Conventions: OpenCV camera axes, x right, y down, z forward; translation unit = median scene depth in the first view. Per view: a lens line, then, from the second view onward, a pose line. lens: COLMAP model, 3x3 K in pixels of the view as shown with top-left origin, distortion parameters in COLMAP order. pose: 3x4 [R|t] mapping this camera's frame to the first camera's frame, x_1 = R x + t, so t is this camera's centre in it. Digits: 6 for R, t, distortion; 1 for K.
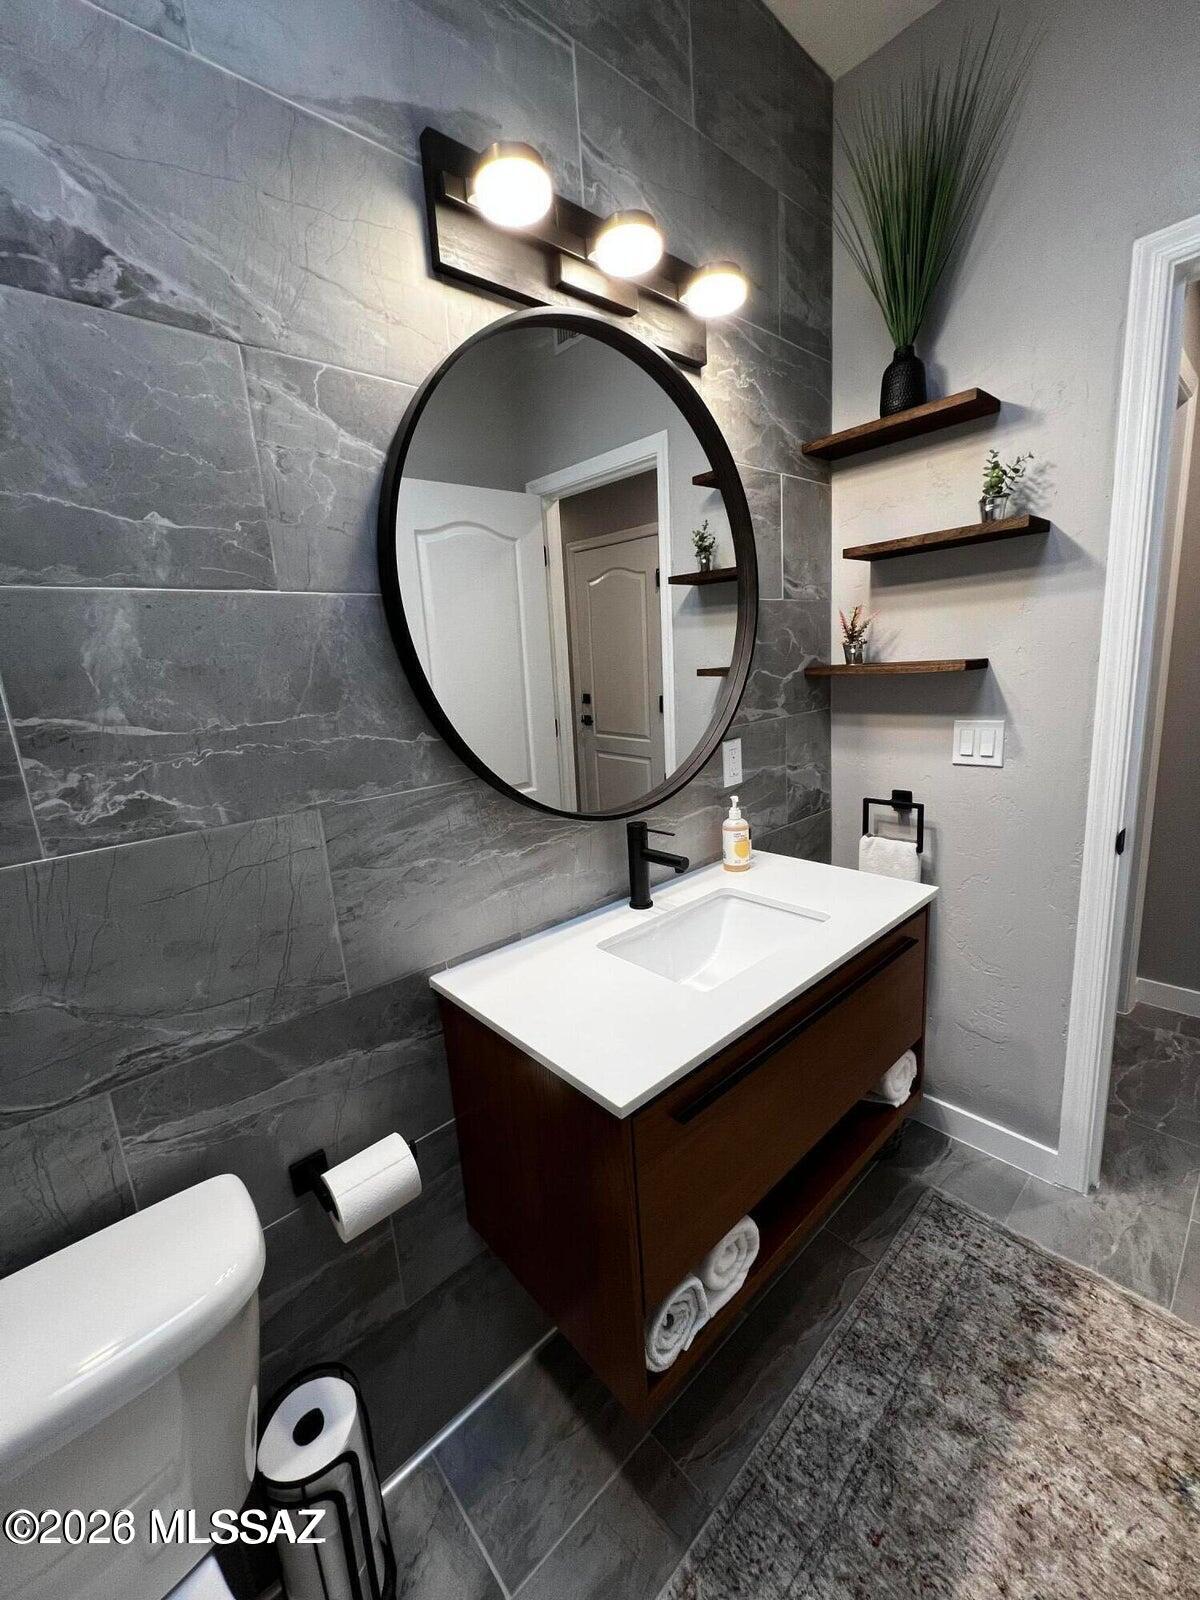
lens RADIAL K [[644.1, 0, 594.4], [0, 644.1, 784.0], [0, 0, 1]] dist [-0.003538, -0.000030]
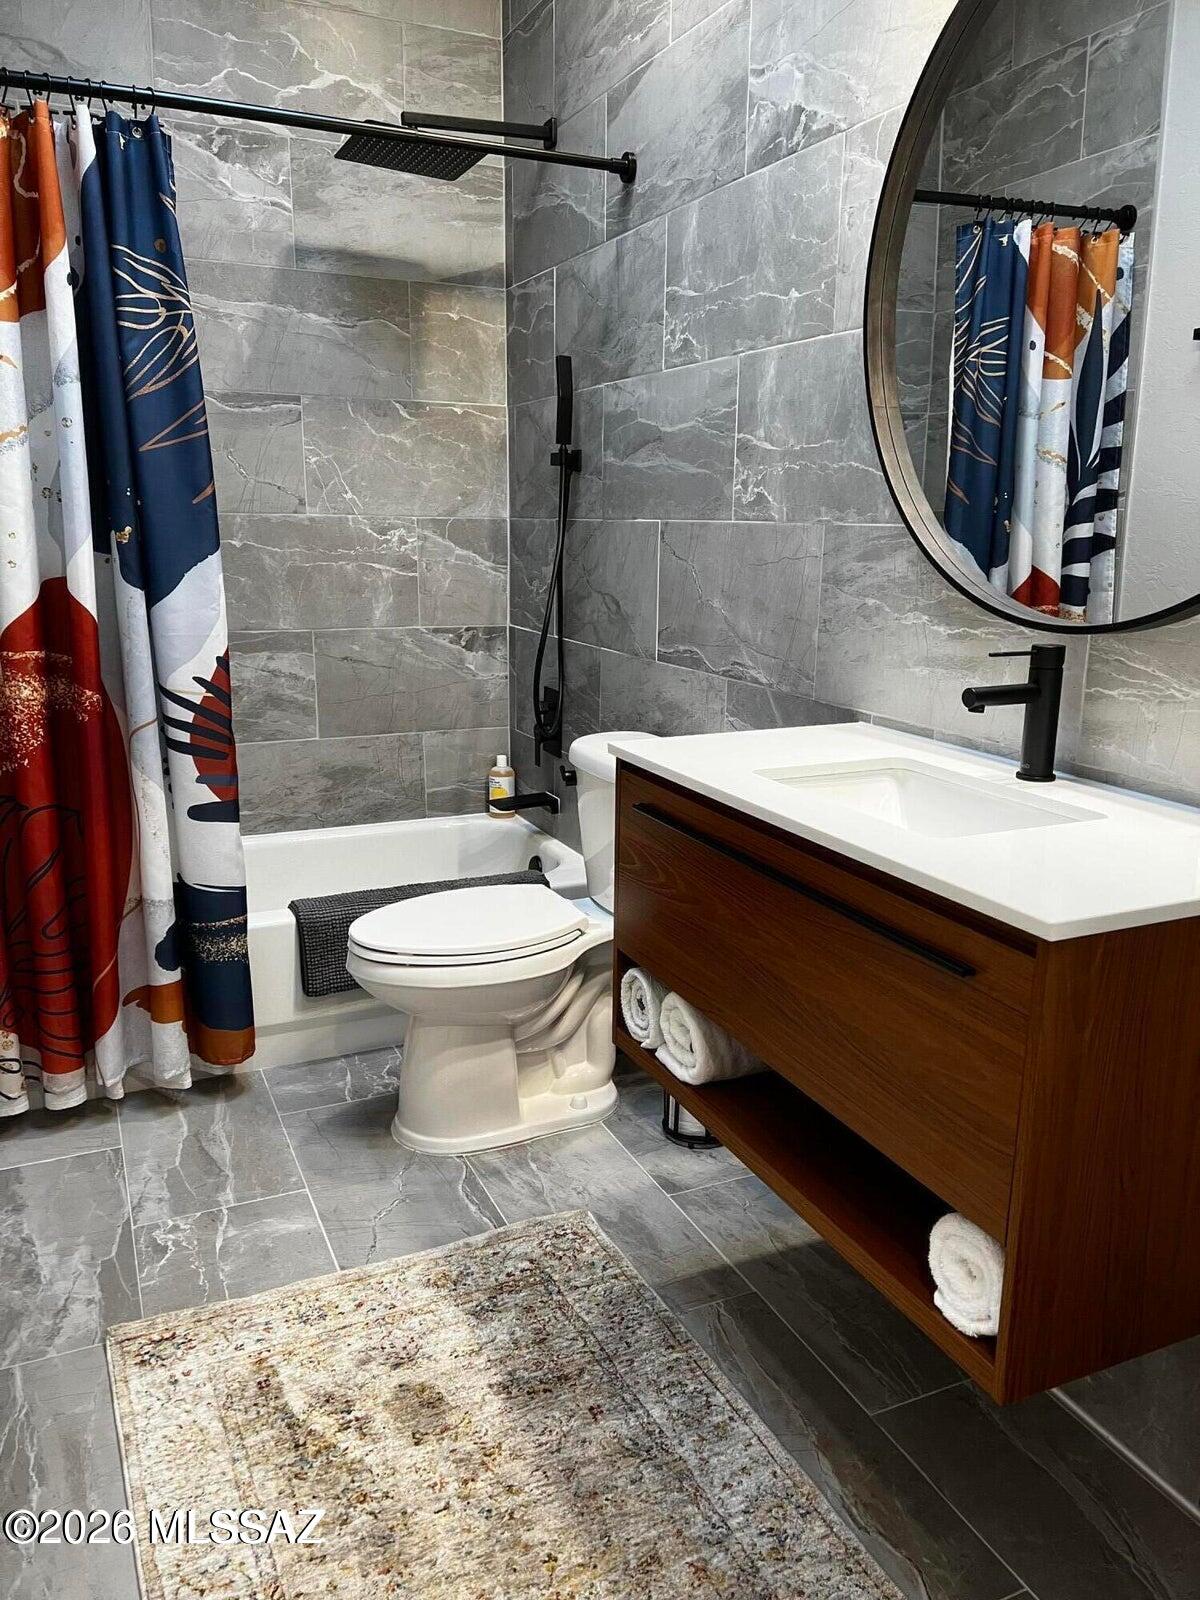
lens RADIAL K [[1204.2, 0, 600.2], [0, 1204.2, 803.9], [0, 0, 1]] dist [-0.031557, 0.002084]
pose [[-0.303852, 0.283050, -0.909701, 1.888046], [-0.165671, 0.924602, 0.343023, -0.178850], [0.938204, 0.254940, -0.234049, 1.311943]]
